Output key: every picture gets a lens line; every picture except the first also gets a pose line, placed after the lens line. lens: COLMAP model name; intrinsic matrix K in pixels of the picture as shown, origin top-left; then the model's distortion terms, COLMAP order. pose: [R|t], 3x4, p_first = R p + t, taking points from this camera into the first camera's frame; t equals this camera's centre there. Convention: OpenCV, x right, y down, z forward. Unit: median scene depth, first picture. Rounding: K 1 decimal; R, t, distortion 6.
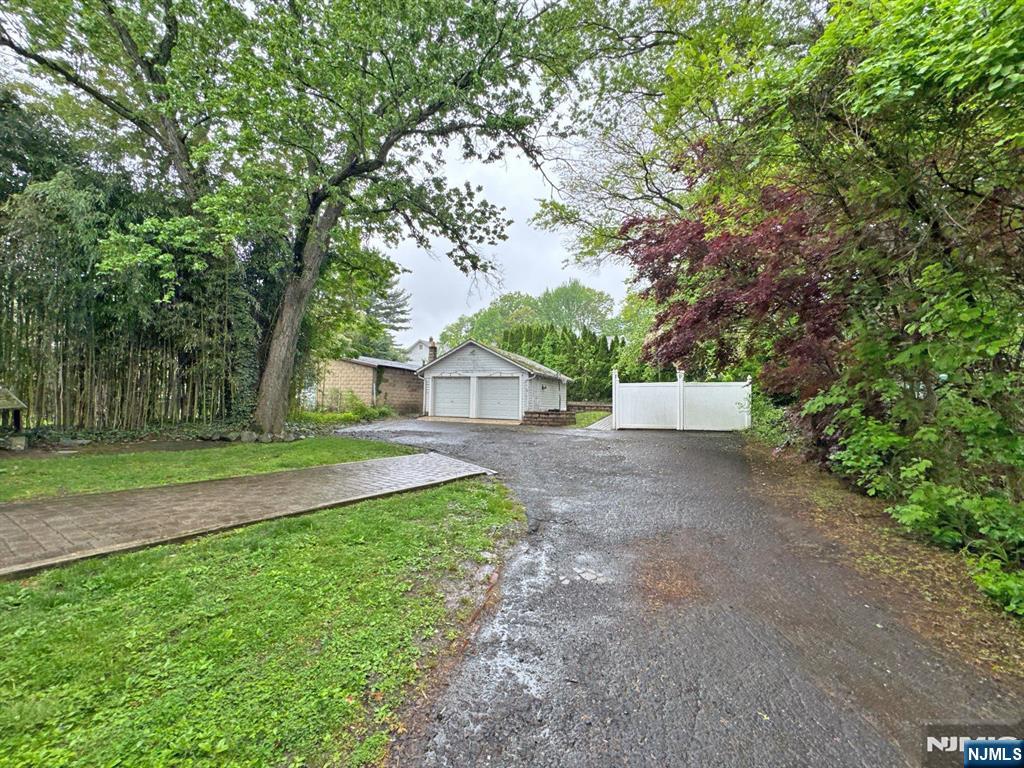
lens RADIAL K [[410.1, 0, 512.0], [0, 410.1, 384.0], [0, 0, 1]] dist [-0.000861, 0.000434]
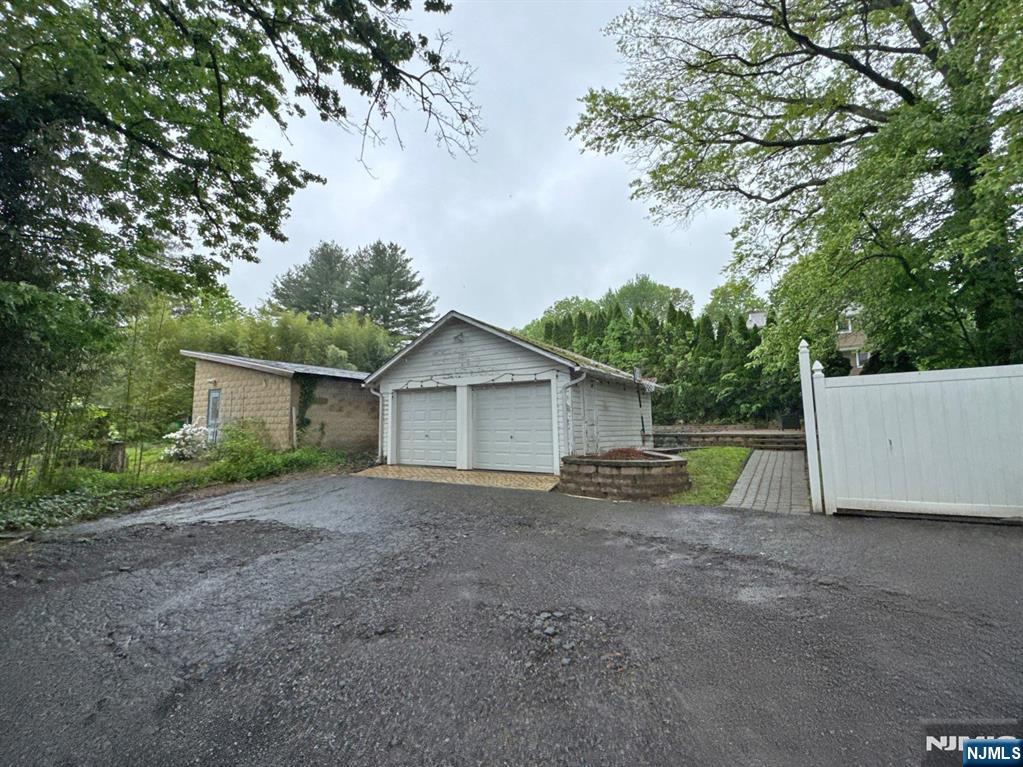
lens RADIAL K [[416.6, 0, 511.5], [0, 416.6, 383.5], [0, 0, 1]] dist [-0.002924, -0.000350]
pose [[0.986407, -0.046913, -0.157482, 0.043577], [0.038186, 0.997586, -0.057995, 0.010777], [0.159822, 0.051193, 0.985817, 0.481553]]
